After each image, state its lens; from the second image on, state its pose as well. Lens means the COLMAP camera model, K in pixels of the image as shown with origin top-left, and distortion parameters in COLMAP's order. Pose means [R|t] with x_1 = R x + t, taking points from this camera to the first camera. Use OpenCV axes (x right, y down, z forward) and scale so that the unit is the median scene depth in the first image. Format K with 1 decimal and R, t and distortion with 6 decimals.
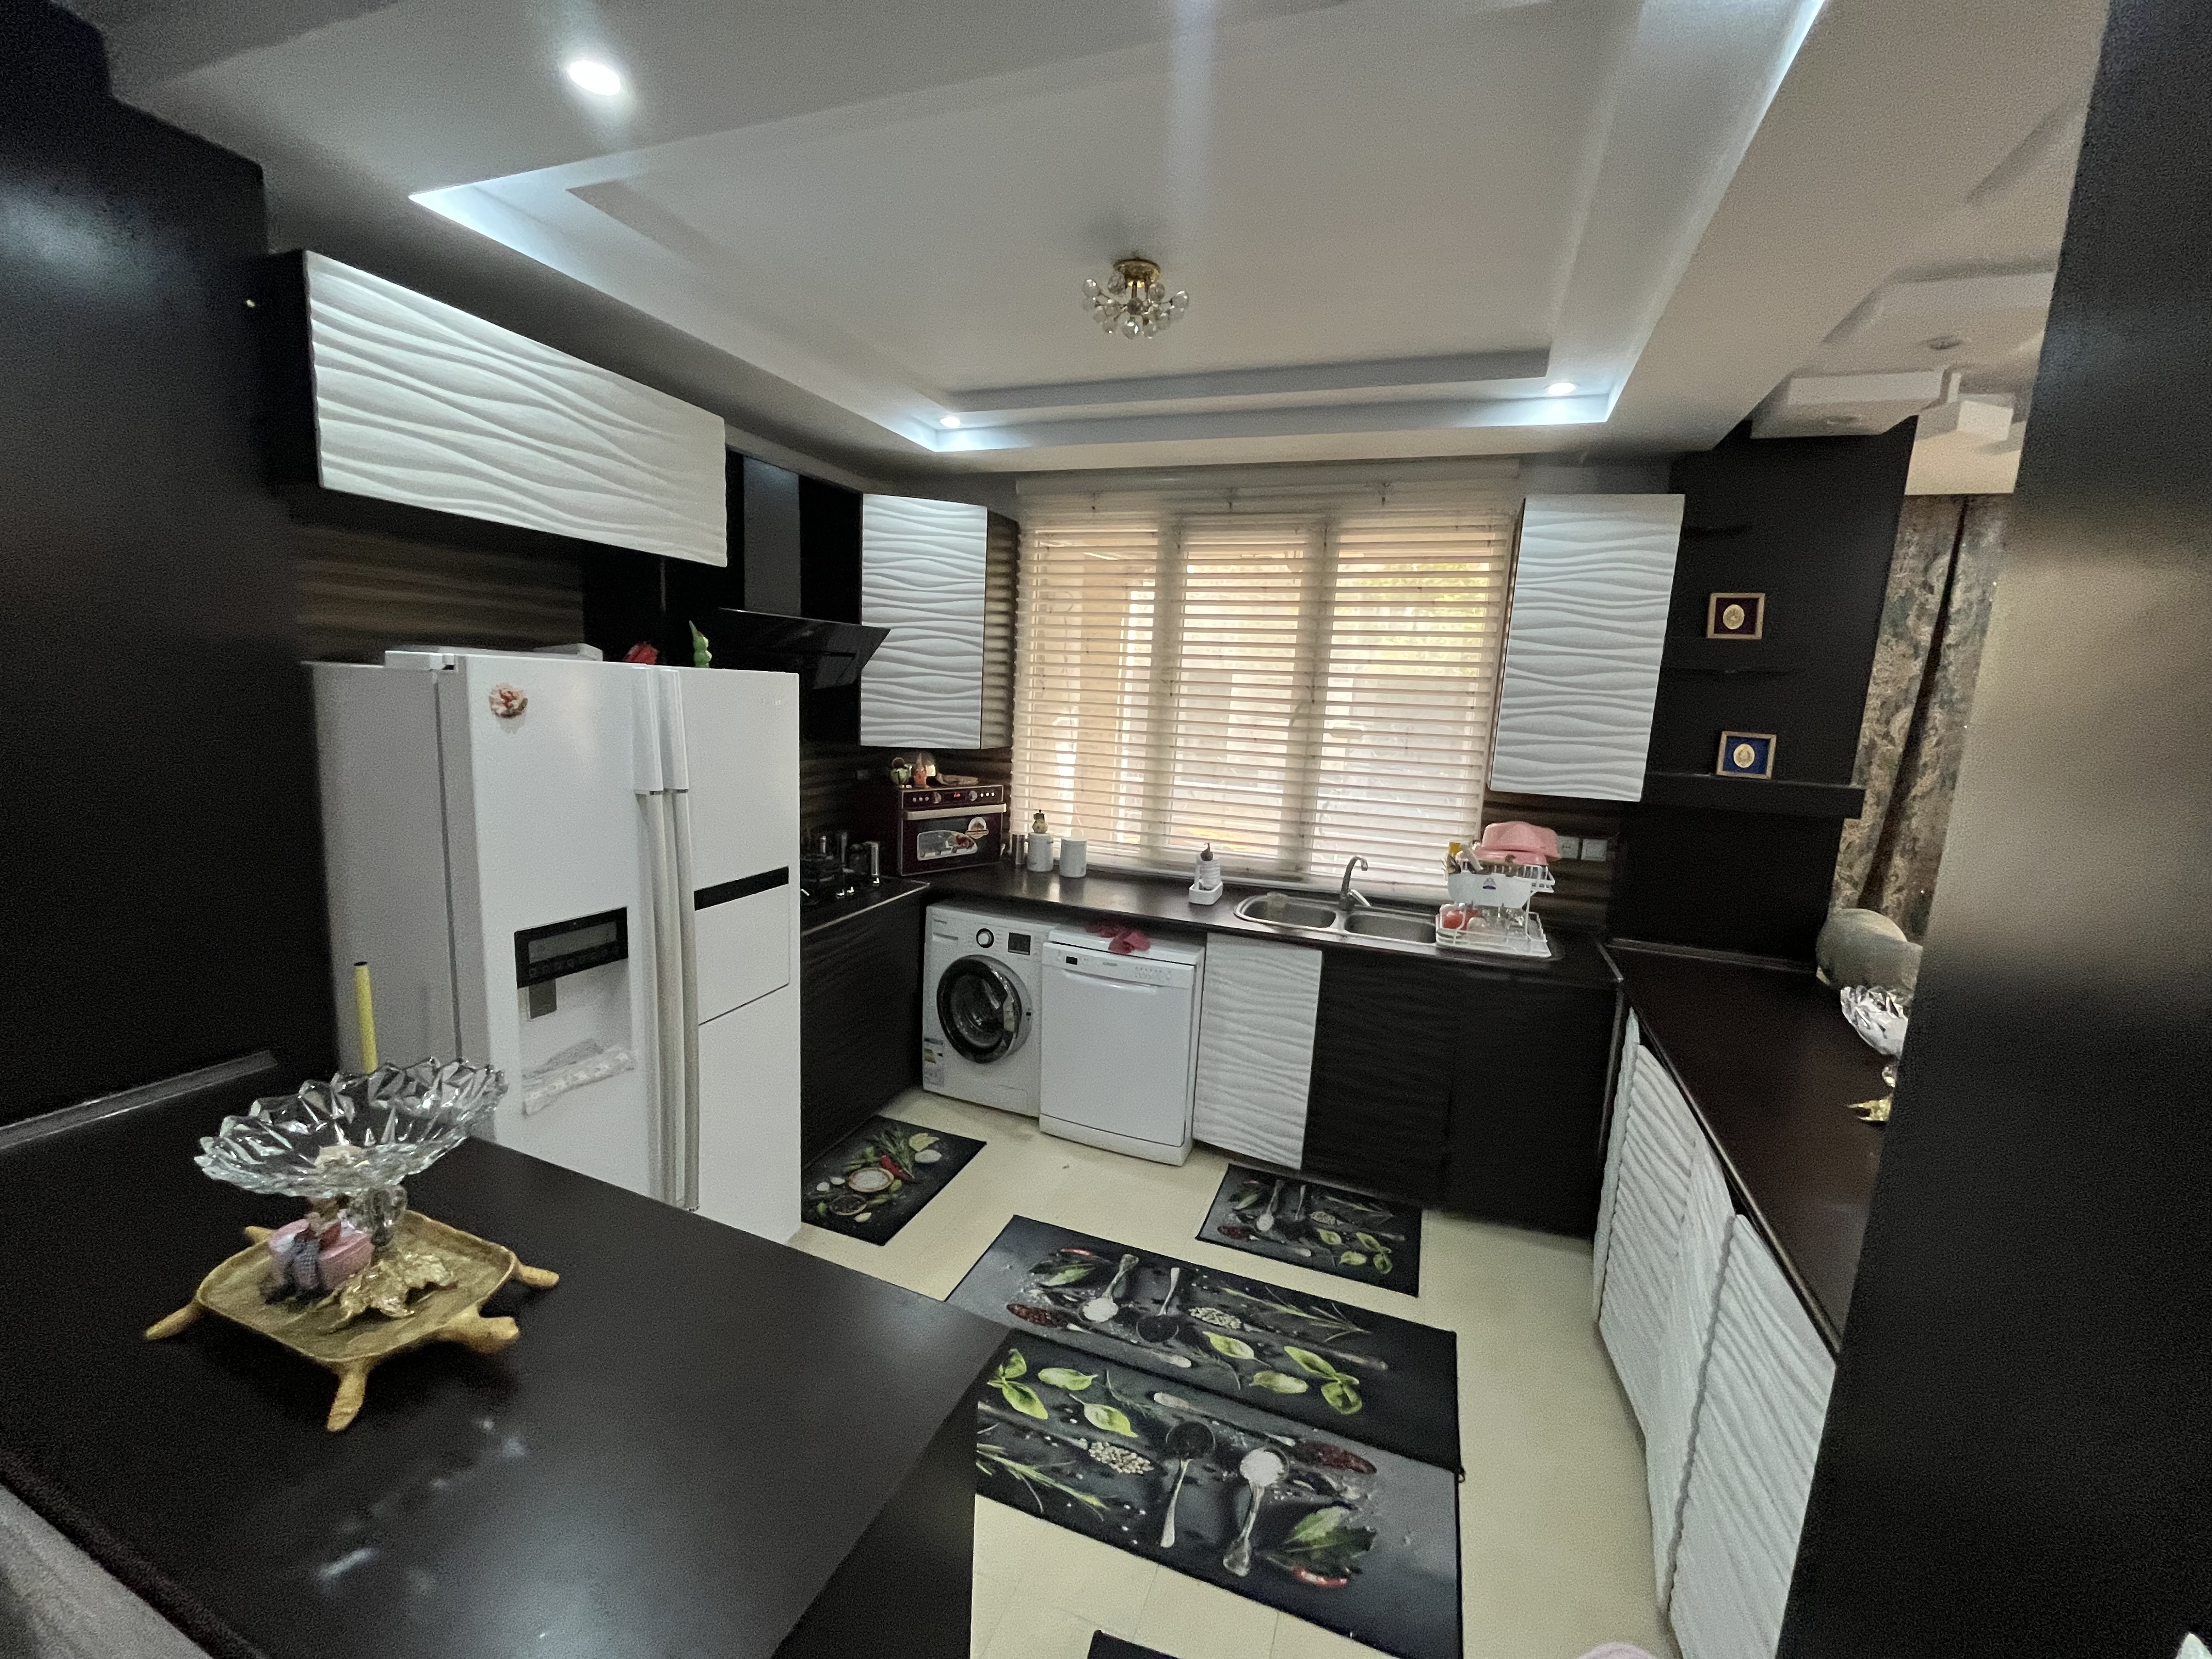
lens RADIAL K [[903.9, 0, 1103.6], [0, 903.9, 828.4], [0, 0, 1]] dist [-0.001562, -0.000127]
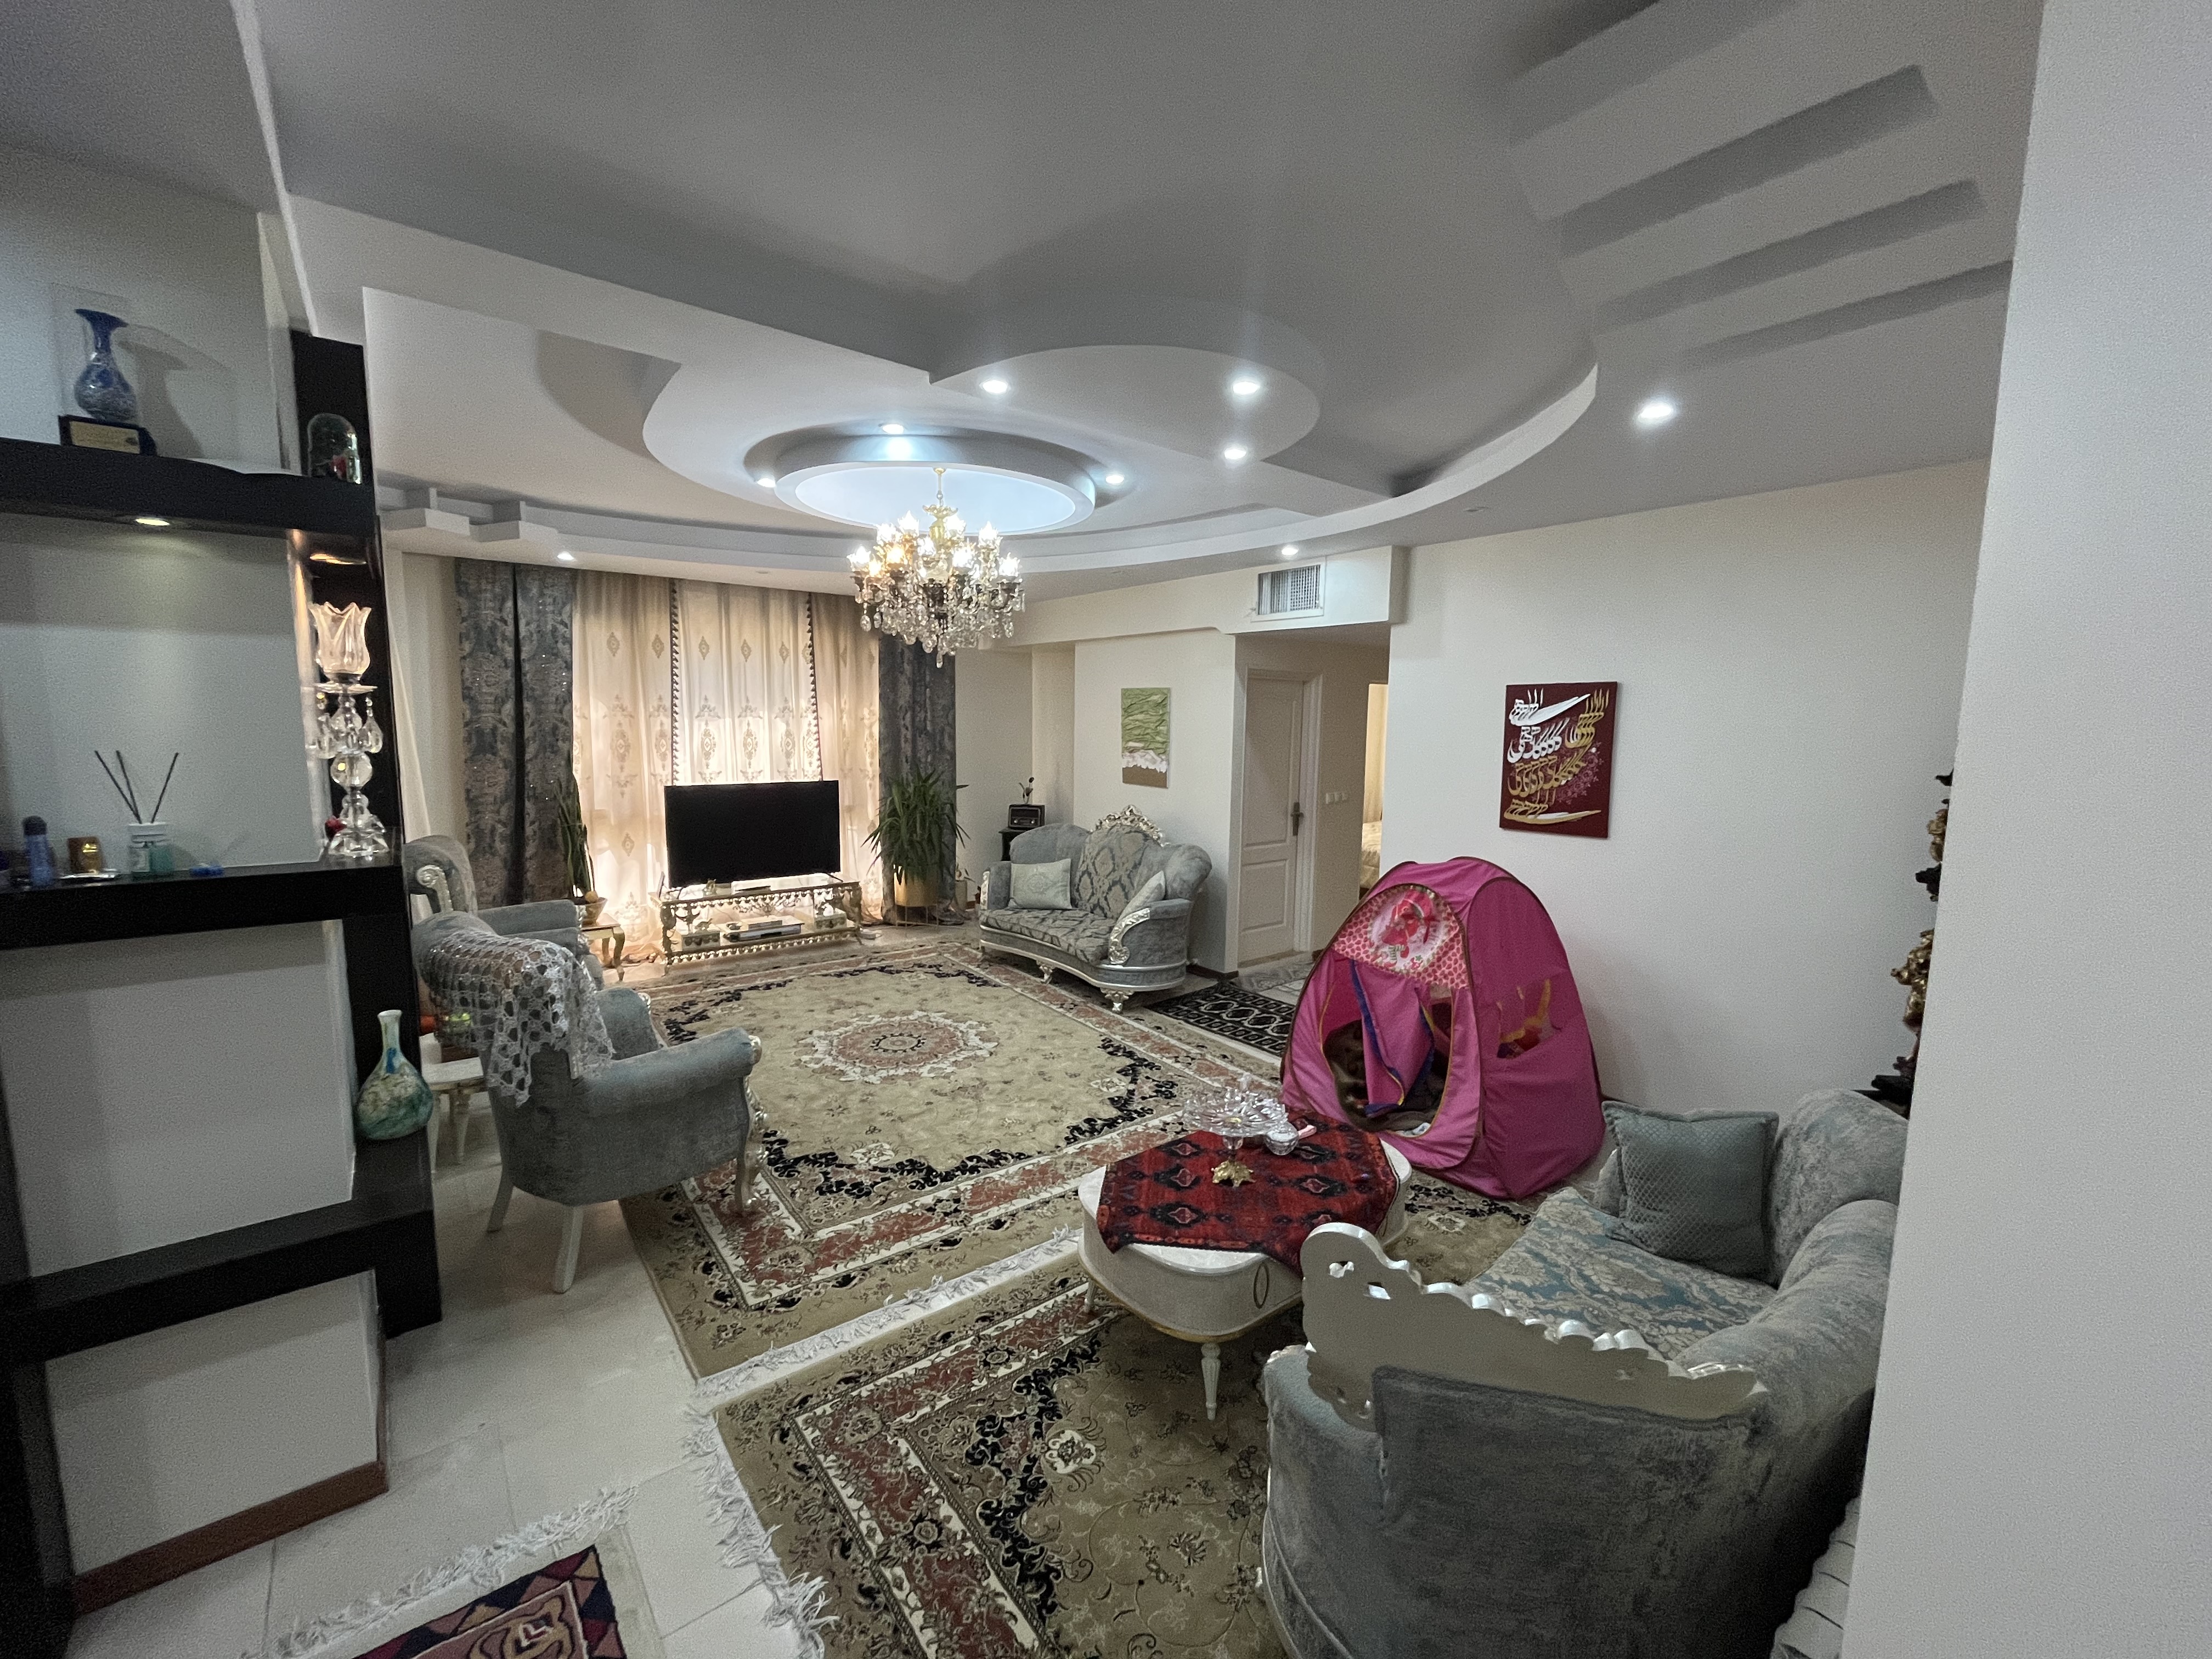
lens RADIAL K [[903.9, 0, 1105.2], [0, 903.9, 825.6], [0, 0, 1]] dist [-0.001562, -0.000127]
pose [[0.518124, -0.140322, 0.843716, 0.115085], [0.147491, 0.986331, 0.073466, 0.104048], [-0.842493, 0.086376, 0.531738, -0.605325]]
